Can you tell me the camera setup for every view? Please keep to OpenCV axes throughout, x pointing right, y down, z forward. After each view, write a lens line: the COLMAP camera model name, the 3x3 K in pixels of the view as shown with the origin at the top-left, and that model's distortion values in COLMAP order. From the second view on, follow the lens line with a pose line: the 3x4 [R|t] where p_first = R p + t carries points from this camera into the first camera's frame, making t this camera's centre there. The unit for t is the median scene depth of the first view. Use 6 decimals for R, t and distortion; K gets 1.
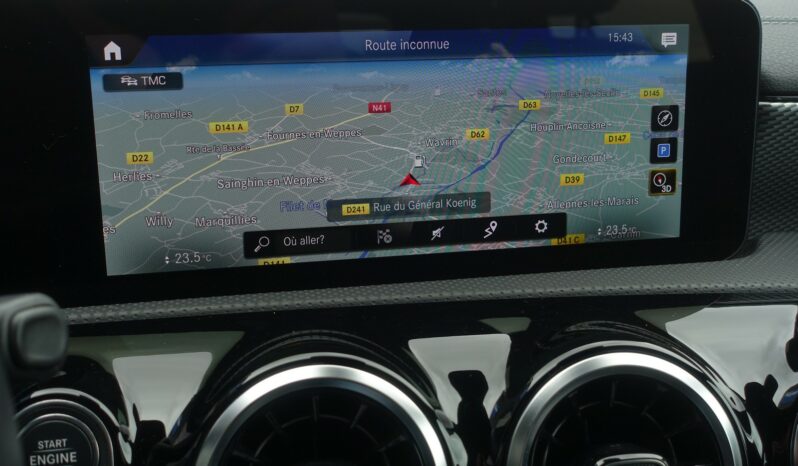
lens RADIAL K [[954.1, 0, 399.0], [0, 954.1, 233.0], [0, 0, 1]] dist [-0.000253, -0.021196]
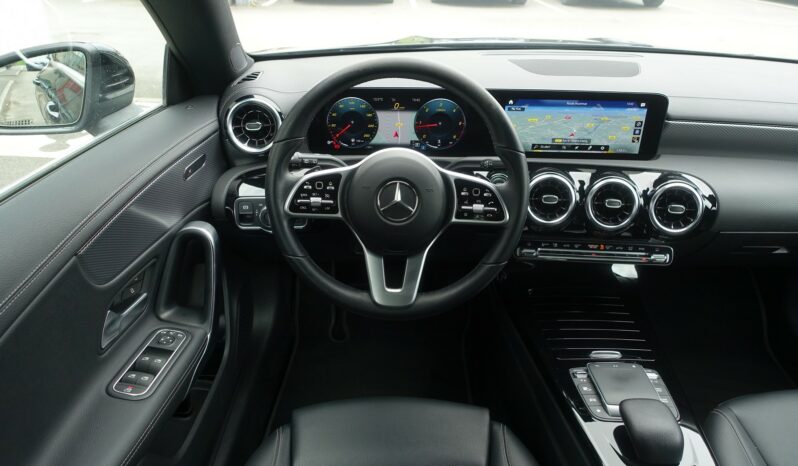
lens RADIAL K [[544.6, 0, 399.0], [0, 544.6, 233.0], [0, 0, 1]] dist [-0.004706, 0.001930]
pose [[0.975649, 0.123137, -0.181511, -0.246889], [-0.079552, 0.969852, 0.230344, -0.127435], [0.204402, -0.210295, 0.956031, -1.568713]]
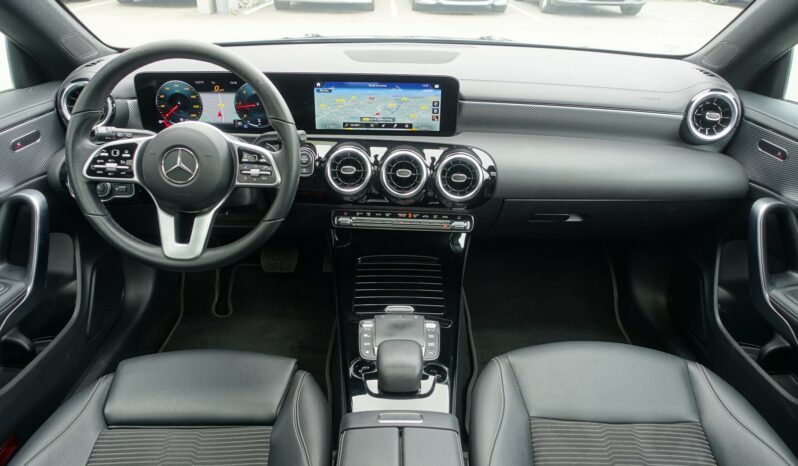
lens RADIAL K [[544.6, 0, 399.0], [0, 544.6, 233.0], [0, 0, 1]] dist [-0.004706, 0.001930]
pose [[0.976587, 0.116833, -0.180635, 0.669746], [-0.076663, 0.973554, 0.215211, -0.069290], [0.201001, -0.196324, 0.959716, -1.689917]]
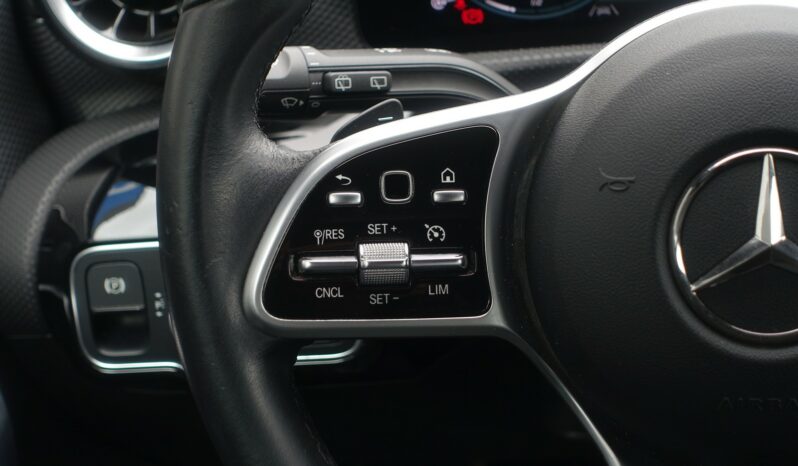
lens RADIAL K [[1609.2, 0, 399.0], [0, 1609.2, 233.0], [0, 0, 1]] dist [-0.039675, -0.083266]
pose [[0.935677, 0.070276, -0.345789, -0.460795], [-0.000332, 0.980141, 0.198299, -0.035234], [0.352858, -0.185429, 0.917119, -0.888571]]
